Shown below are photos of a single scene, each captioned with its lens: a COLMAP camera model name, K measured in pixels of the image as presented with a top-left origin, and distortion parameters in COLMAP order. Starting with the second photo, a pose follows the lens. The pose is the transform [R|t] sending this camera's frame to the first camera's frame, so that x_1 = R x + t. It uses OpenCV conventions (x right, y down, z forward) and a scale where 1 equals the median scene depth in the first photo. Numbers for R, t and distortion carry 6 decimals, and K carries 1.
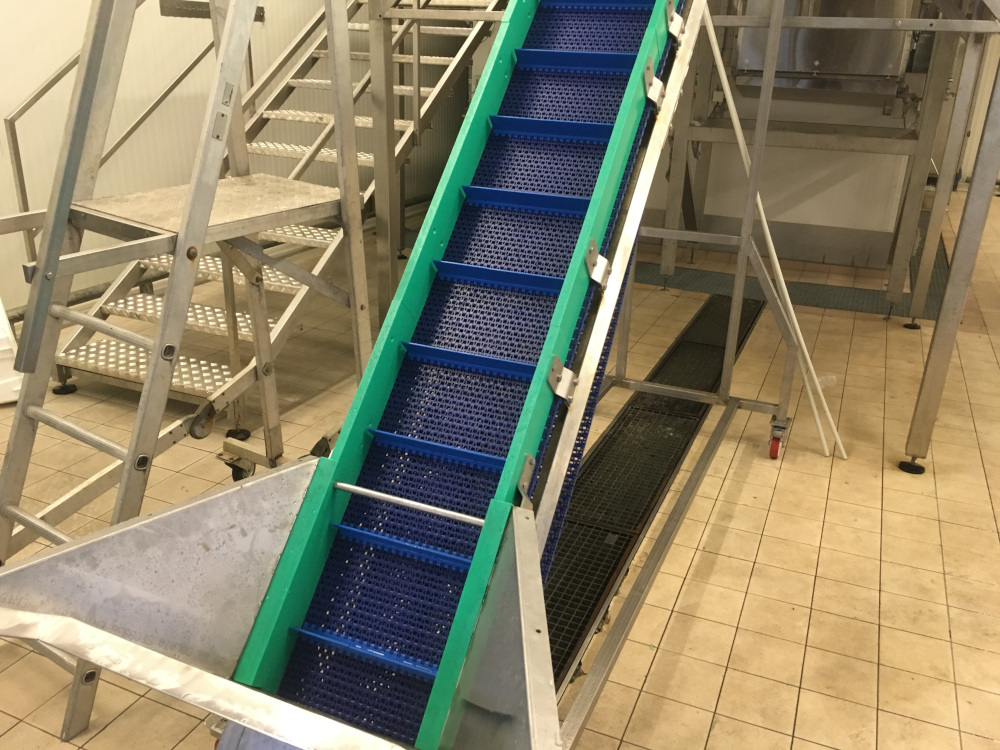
lens RADIAL K [[846.8, 0, 502.4], [0, 846.8, 376.2], [0, 0, 1]] dist [0.064253, -0.083739]
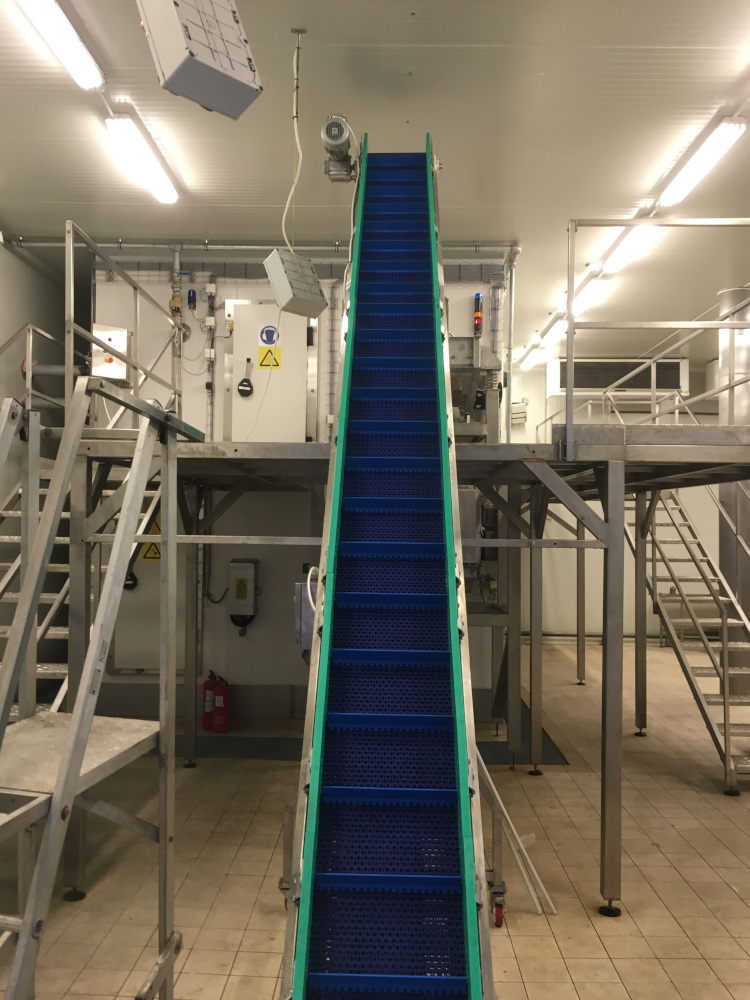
lens RADIAL K [[846.8, 0, 368.4], [0, 846.8, 499.8], [0, 0, 1]] dist [0.064253, -0.083739]
pose [[0.927436, -0.010687, 0.373828, -0.204188], [0.152523, 0.923491, -0.351995, -0.038955], [-0.341465, 0.383471, 0.858109, -0.050864]]
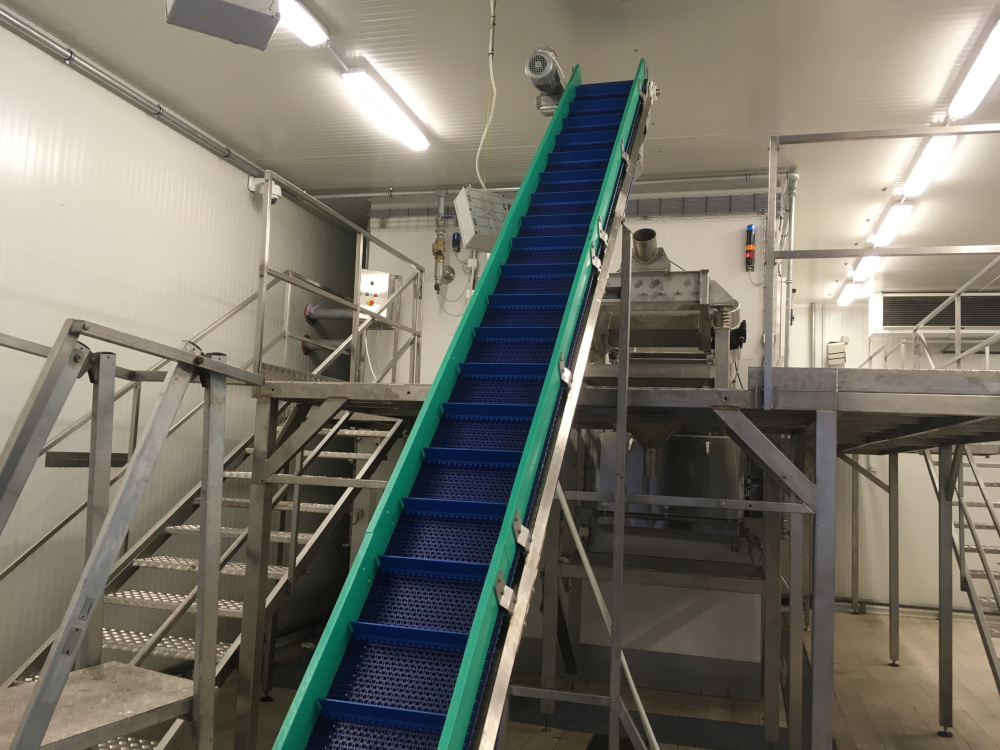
lens RADIAL K [[846.8, 0, 505.1], [0, 846.8, 378.1], [0, 0, 1]] dist [0.064253, -0.083739]
pose [[0.990955, 0.023319, 0.132152, 0.013824], [0.037774, 0.896490, -0.441450, -0.053890], [-0.128767, 0.442449, 0.887501, -0.039500]]
